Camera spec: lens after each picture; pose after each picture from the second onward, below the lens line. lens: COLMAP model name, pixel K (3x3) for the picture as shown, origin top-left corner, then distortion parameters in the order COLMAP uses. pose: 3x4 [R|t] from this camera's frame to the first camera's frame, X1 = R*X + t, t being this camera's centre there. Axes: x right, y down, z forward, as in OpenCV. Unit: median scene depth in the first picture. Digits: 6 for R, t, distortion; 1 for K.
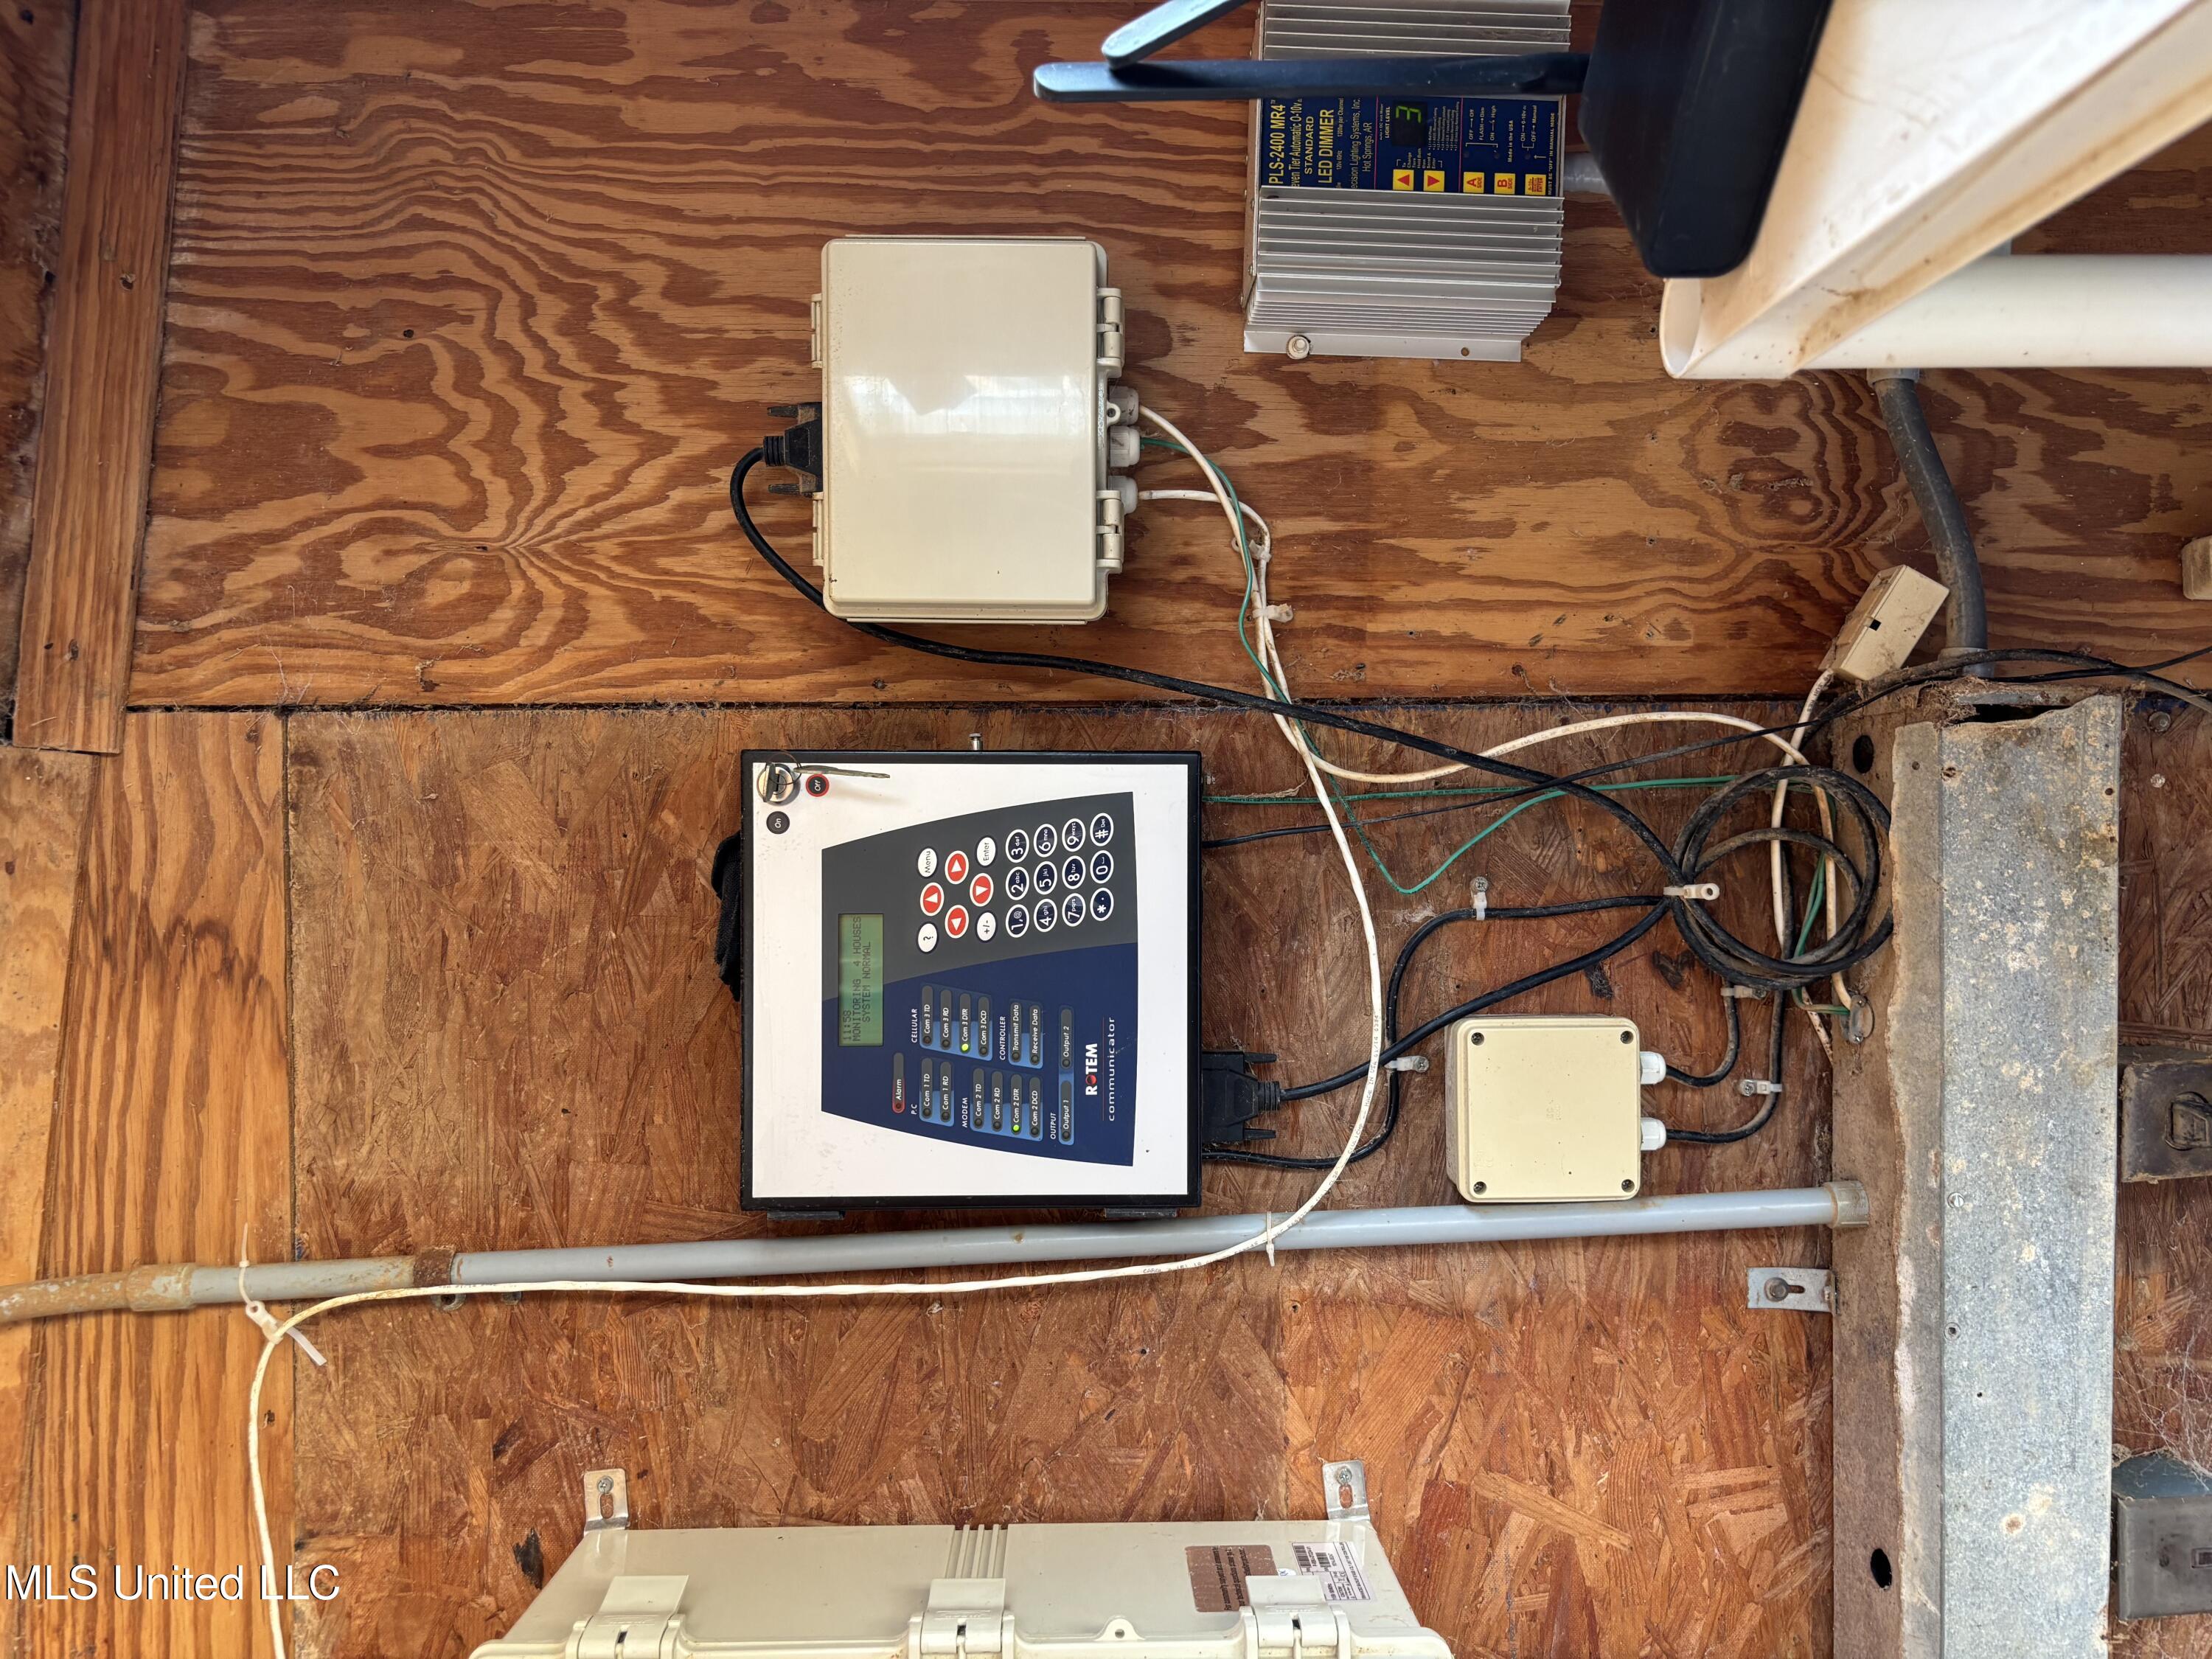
lens RADIAL K [[1716.2, 0, 1106.0], [0, 1716.2, 829.5], [0, 0, 1]] dist [0.025901, 0.000162]
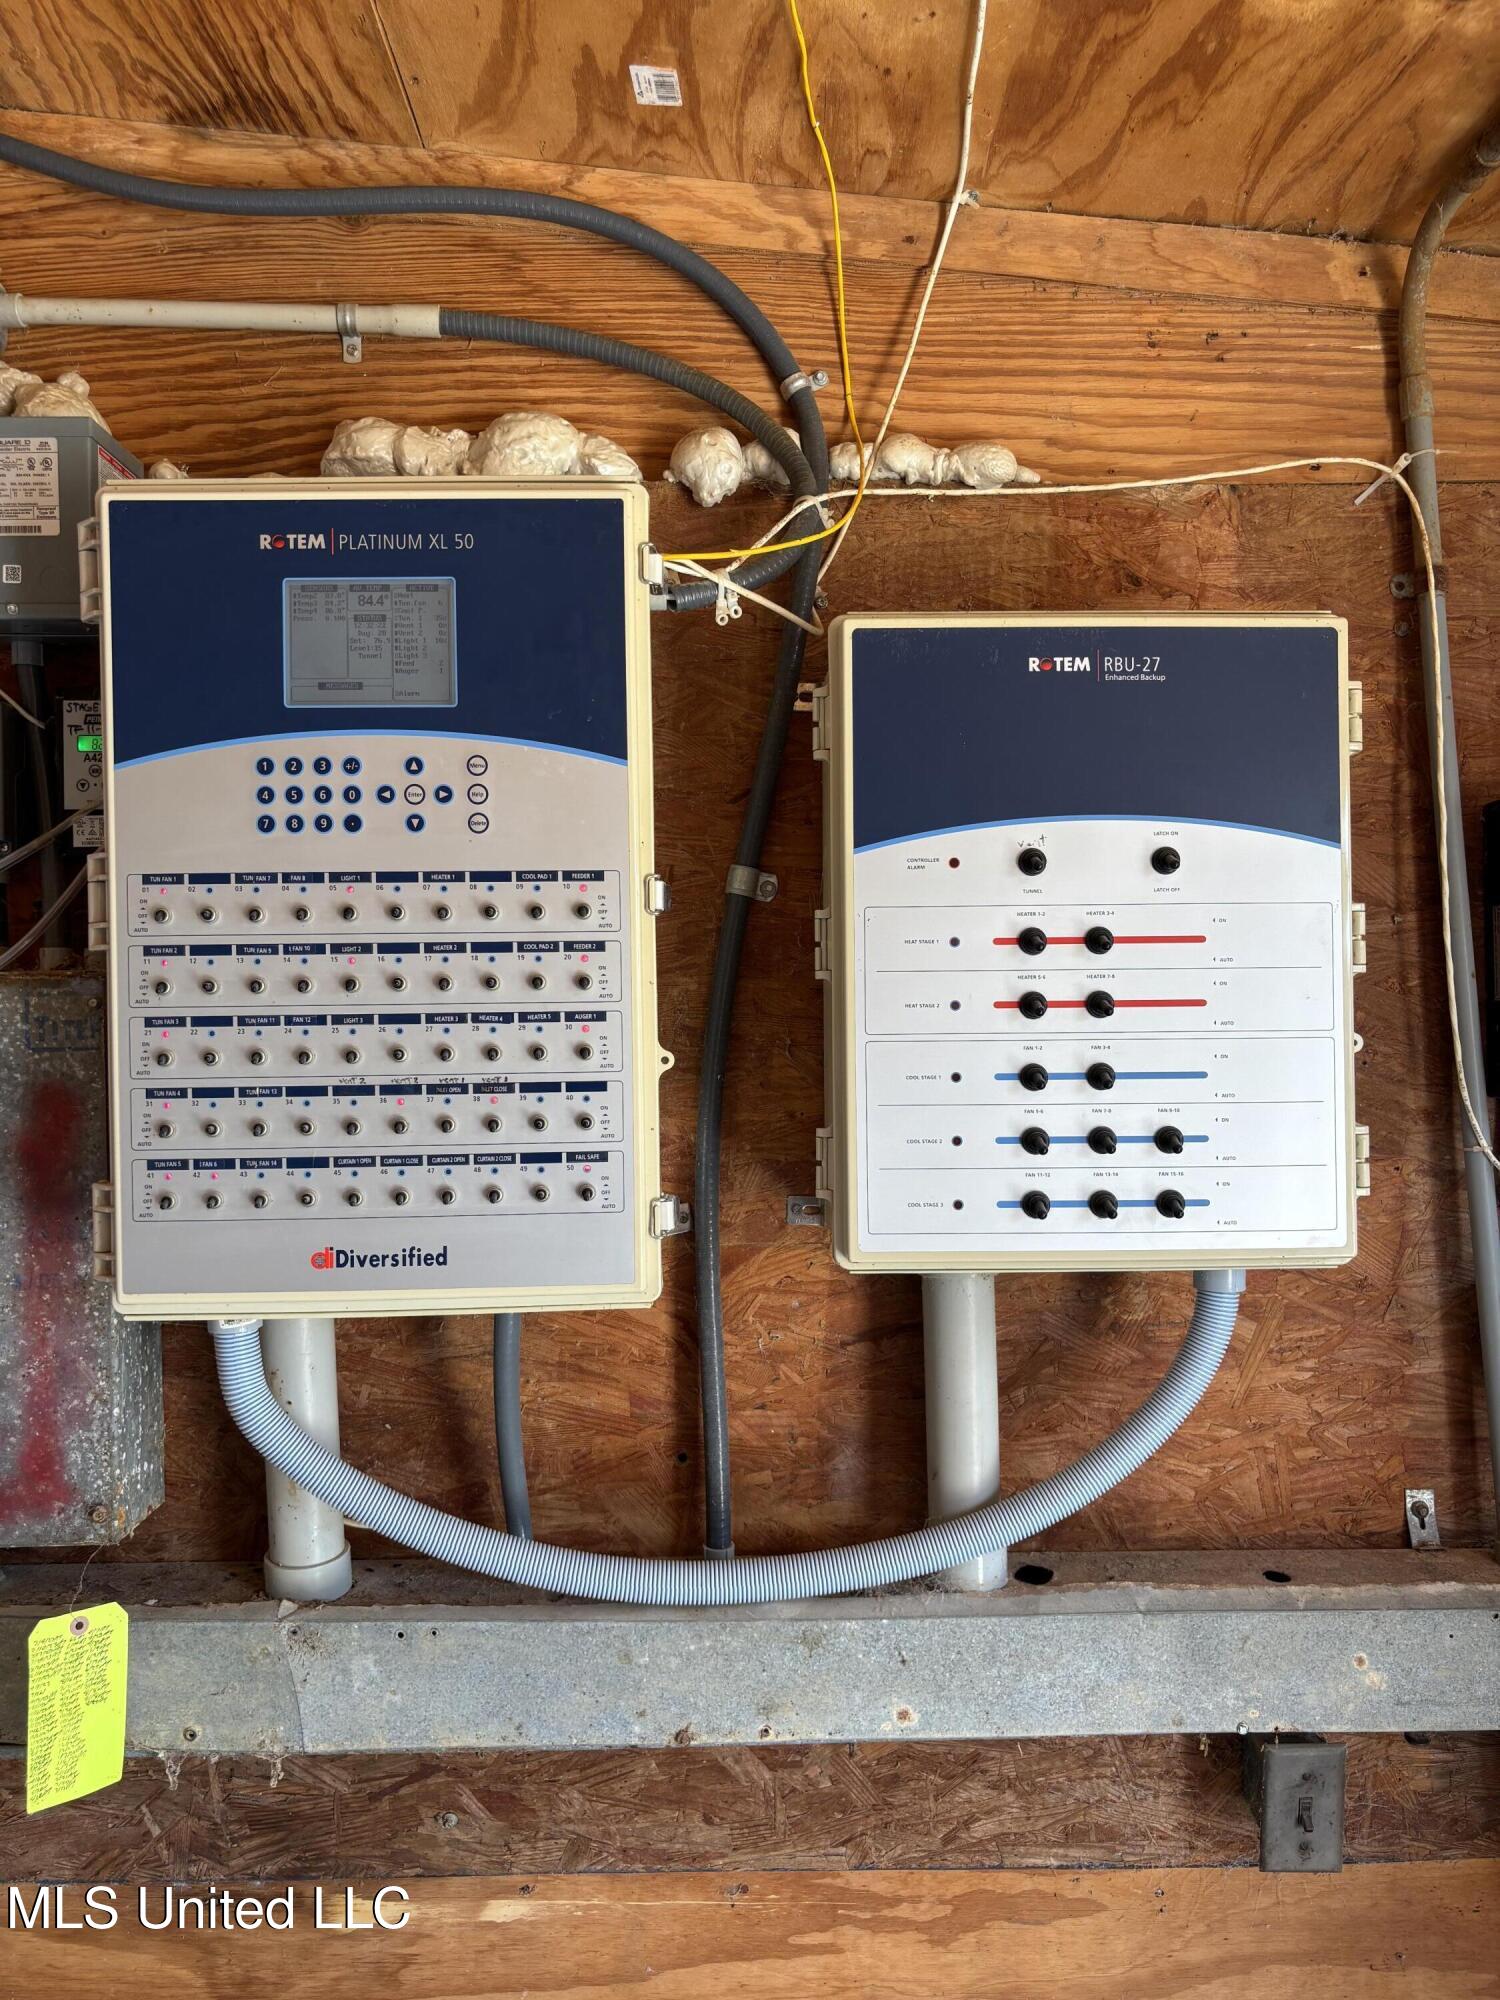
lens RADIAL K [[1551.7, 0, 750.0], [0, 1551.7, 1000.0], [0, 0, 1]] dist [0.025901, 0.000162]
pose [[0.002698, 0.999192, -0.040109, 0.019704], [-0.999964, 0.002371, -0.008183, 0.856420], [-0.008081, 0.040129, 0.999162, -0.309302]]
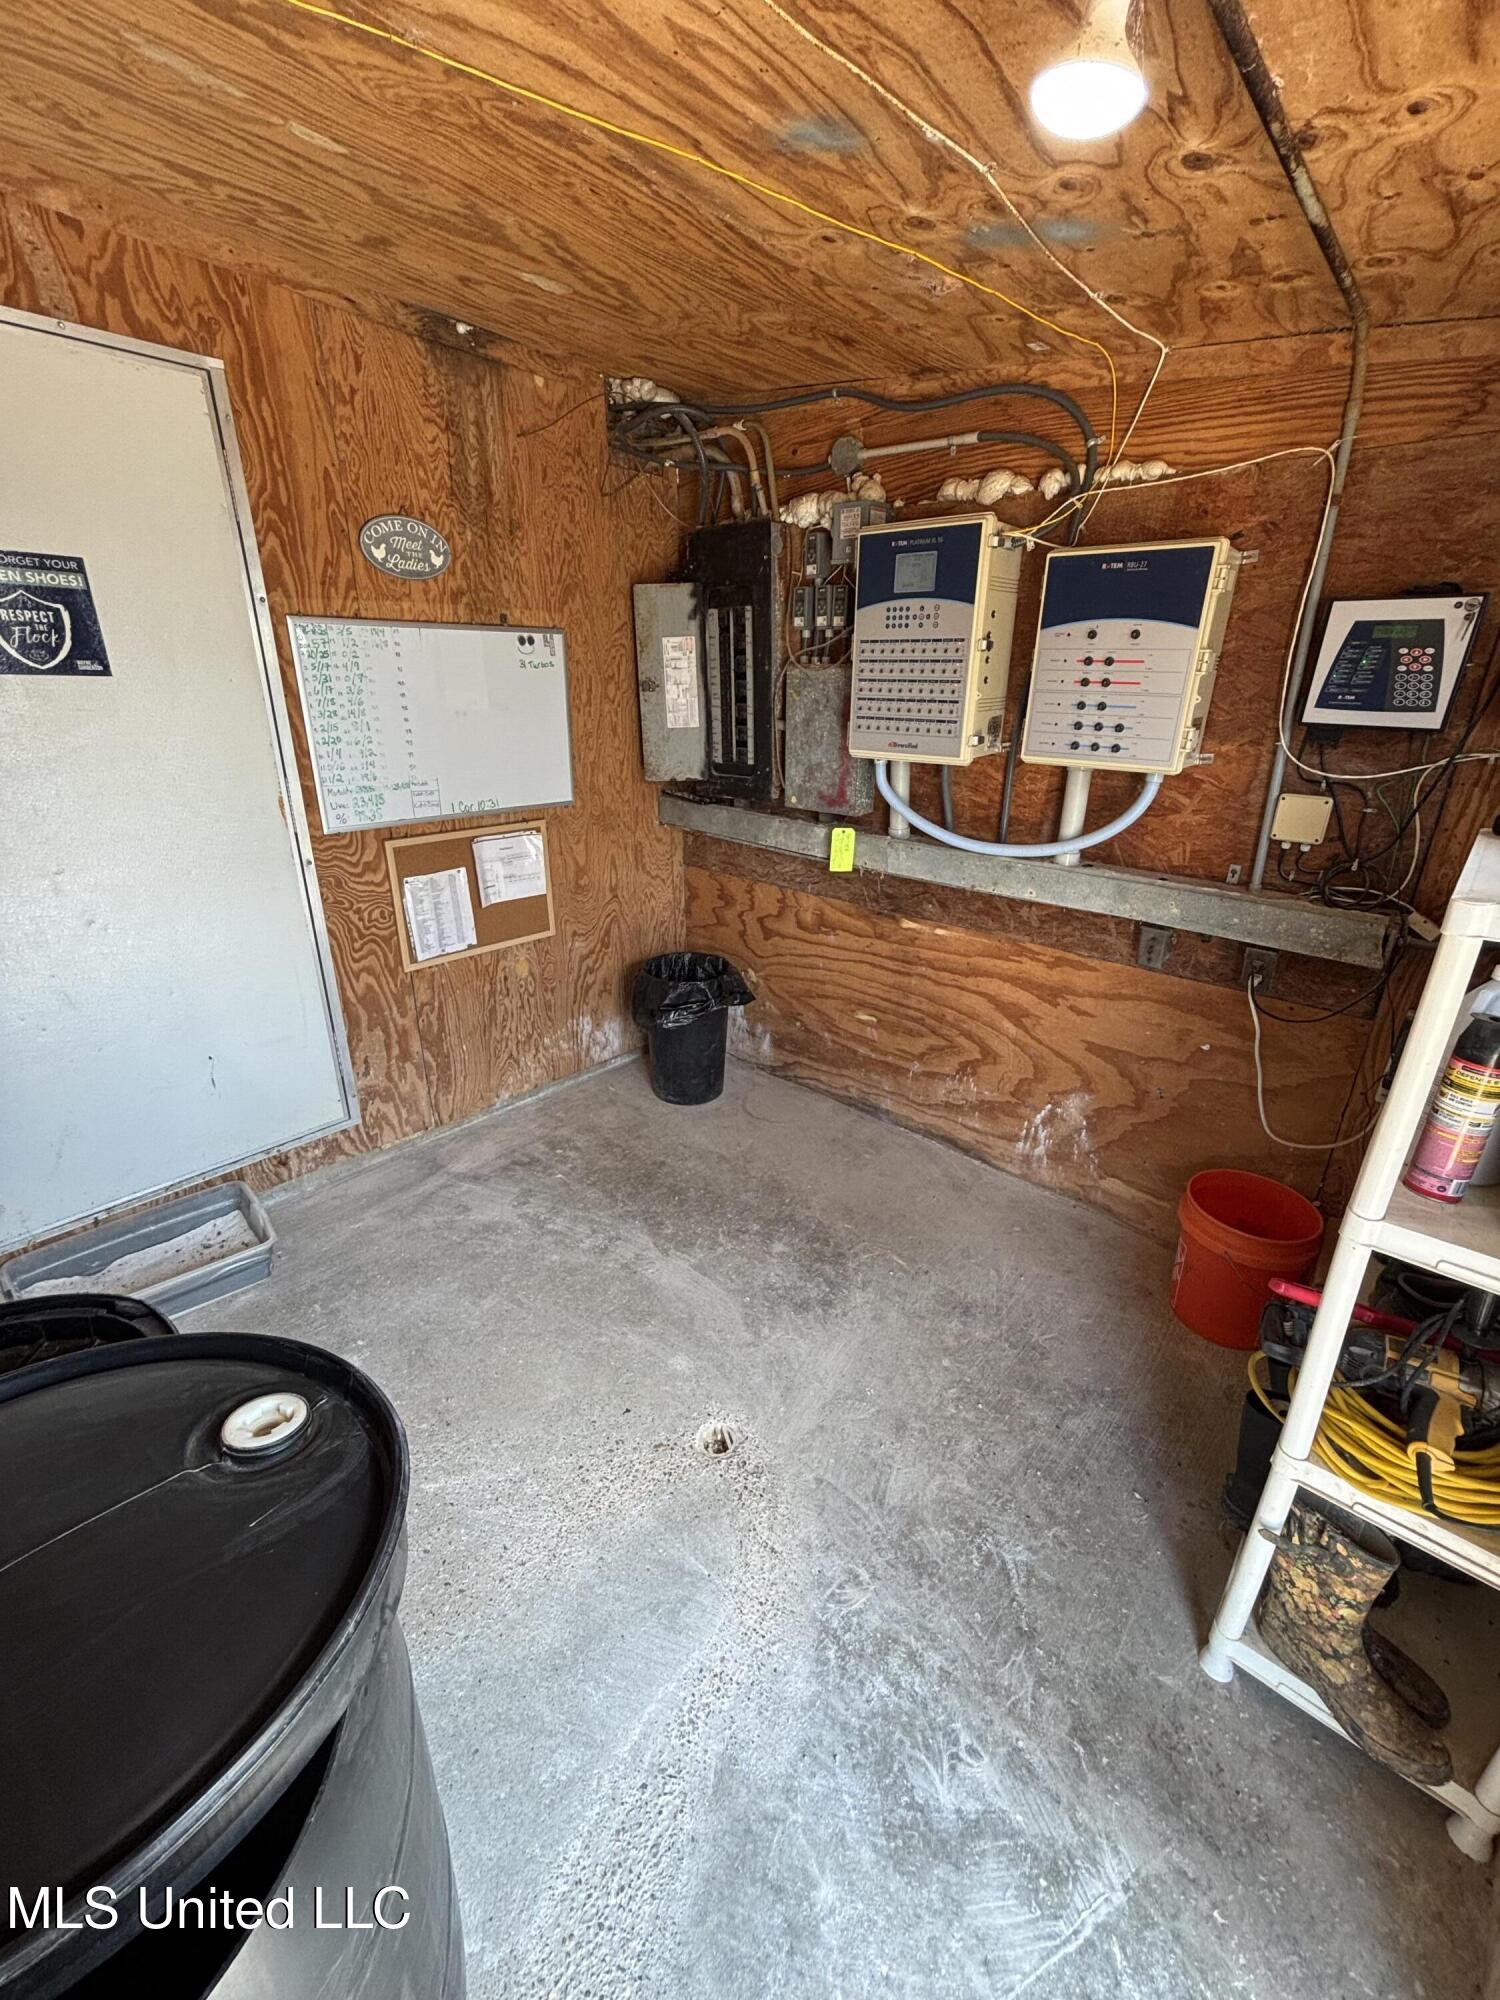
lens RADIAL K [[820.3, 0, 750.0], [0, 820.3, 1000.0], [0, 0, 1]] dist [0.002177, 0.000428]
pose [[-0.038409, 0.933047, 0.357698, 0.016122], [-0.743769, -0.265751, 0.613339, -0.164919], [0.667333, -0.242487, 0.704178, -1.278552]]
